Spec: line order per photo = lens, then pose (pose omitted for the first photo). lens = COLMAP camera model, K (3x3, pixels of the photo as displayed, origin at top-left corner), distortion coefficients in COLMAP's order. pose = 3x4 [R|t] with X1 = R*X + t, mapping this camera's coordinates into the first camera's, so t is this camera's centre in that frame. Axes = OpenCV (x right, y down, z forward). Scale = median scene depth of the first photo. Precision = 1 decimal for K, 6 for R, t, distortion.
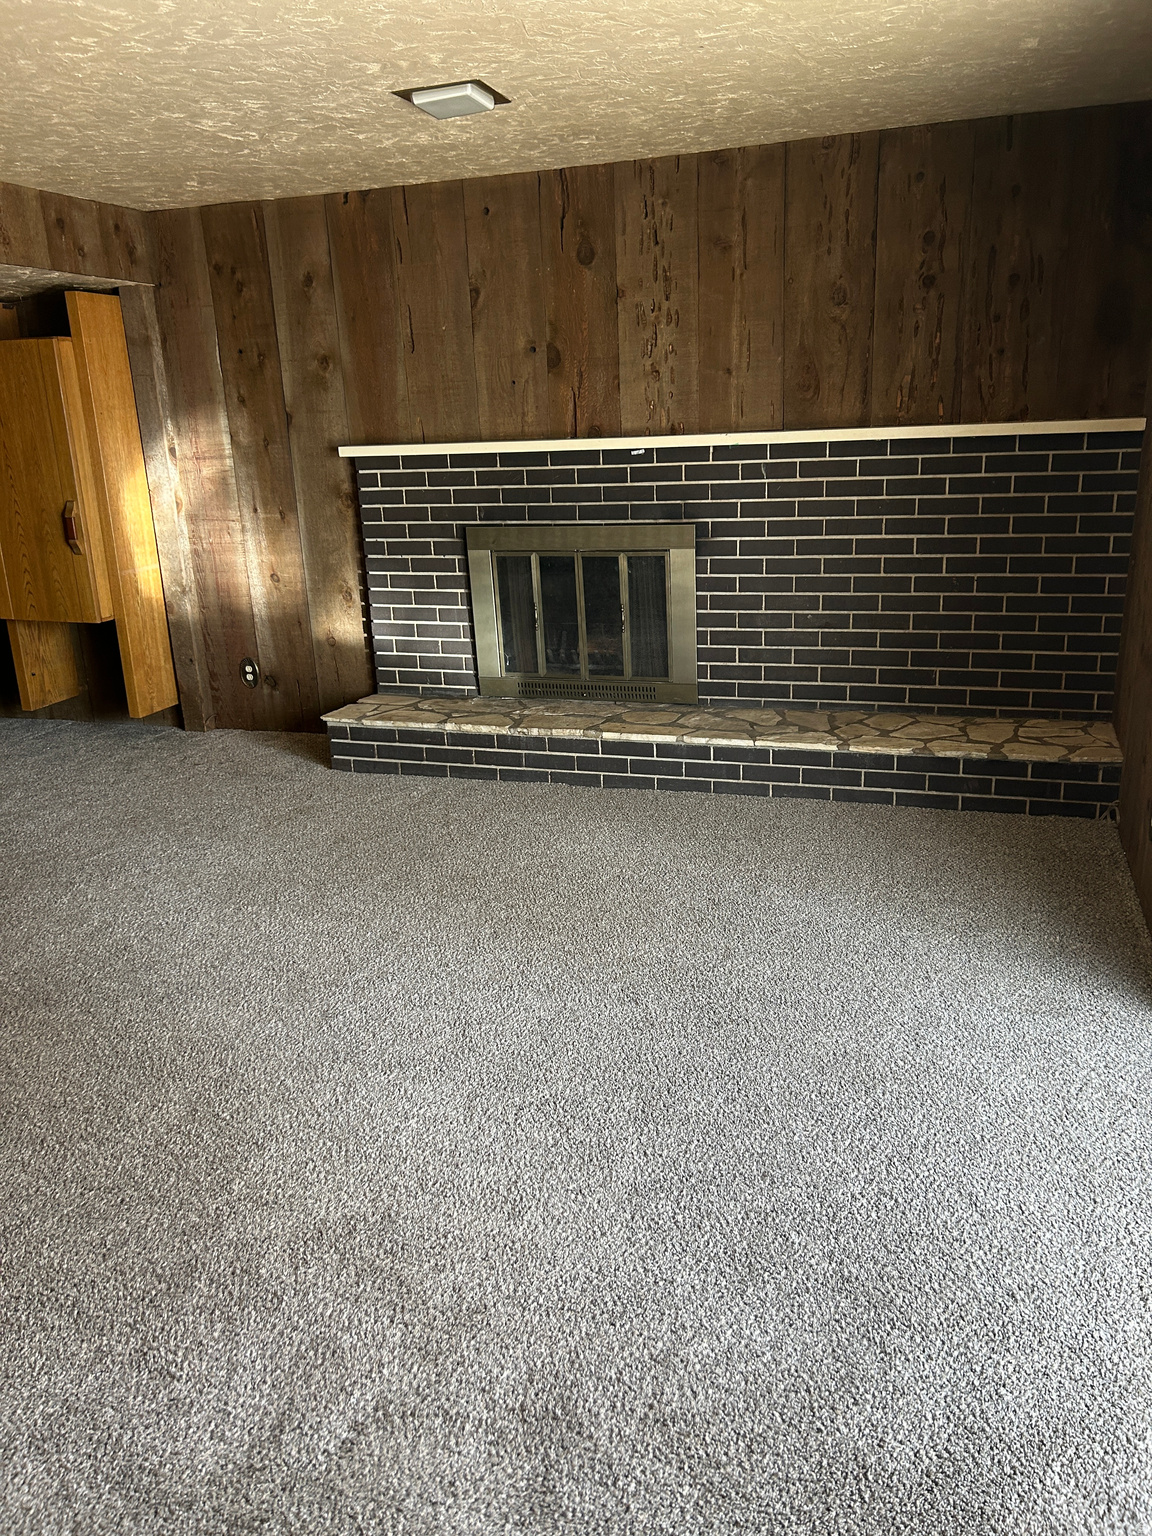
lens RADIAL K [[1158.5, 0, 575.4], [0, 1158.5, 764.7], [0, 0, 1]] dist [0.034327, -0.001638]
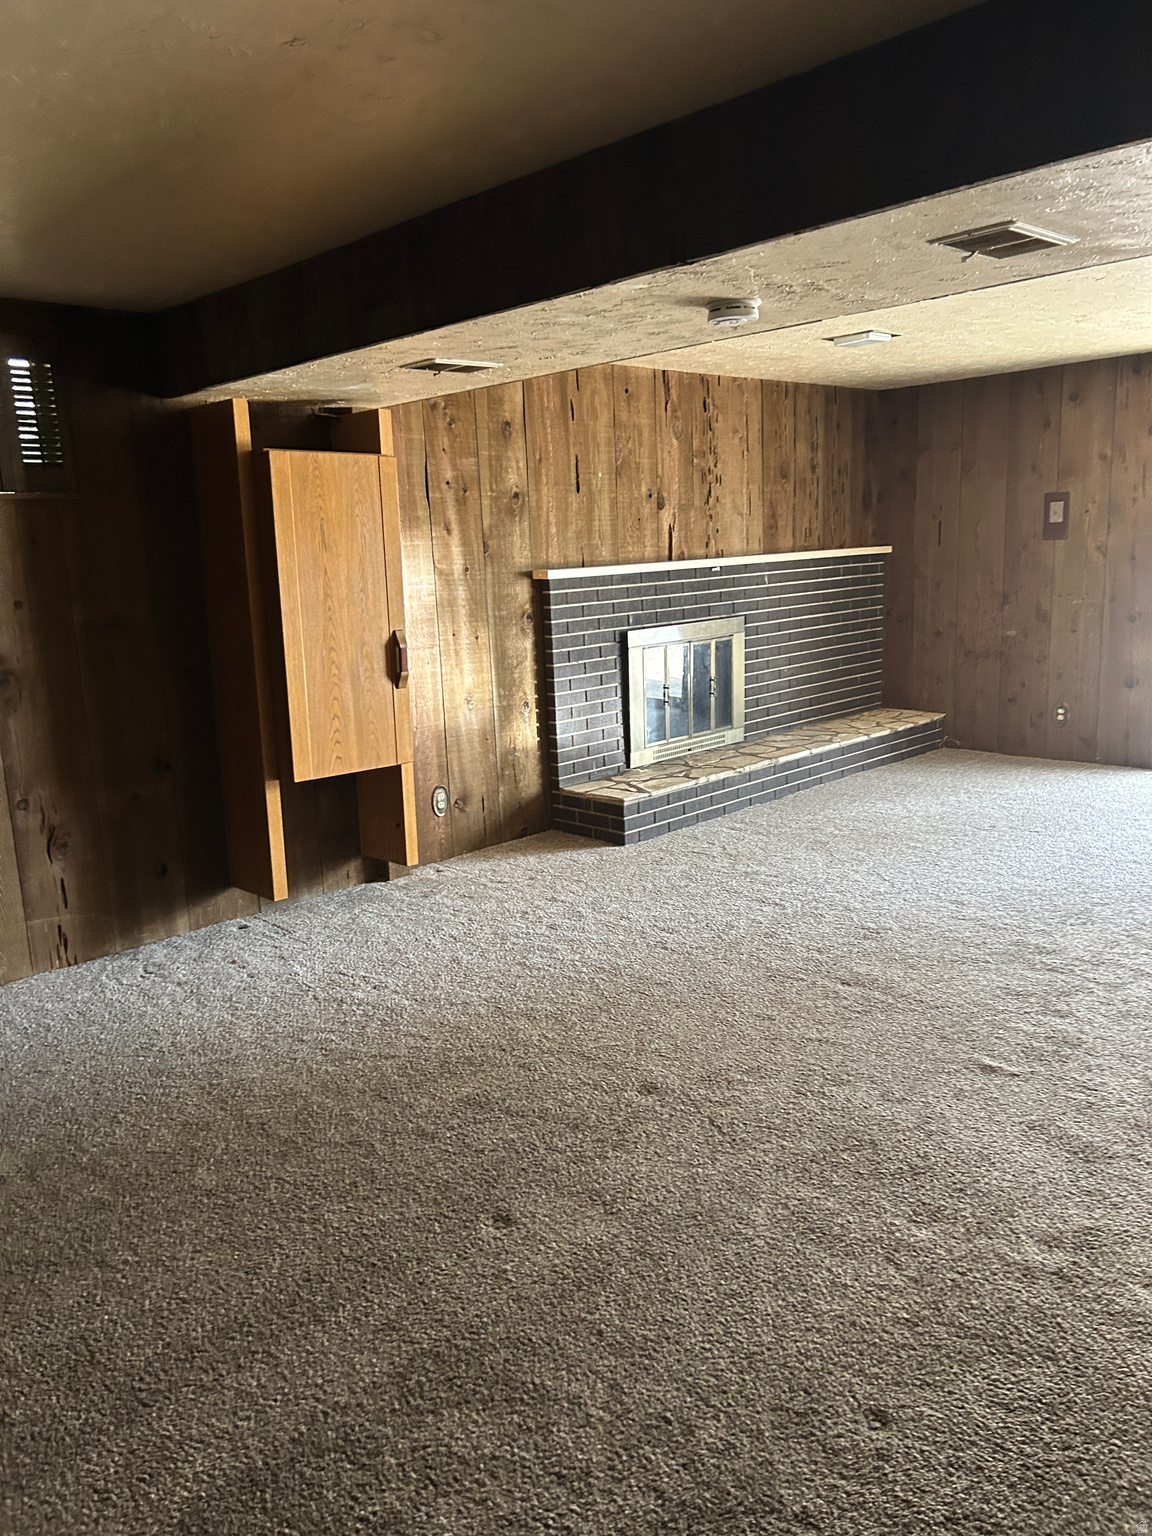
lens RADIAL K [[1158.5, 0, 575.4], [0, 1158.5, 770.6], [0, 0, 1]] dist [0.034327, -0.001638]
pose [[0.456630, -0.149168, 0.877062, -1.294442], [0.290015, 0.956950, 0.011763, -0.099207], [-0.841059, 0.248989, 0.480233, 0.523545]]
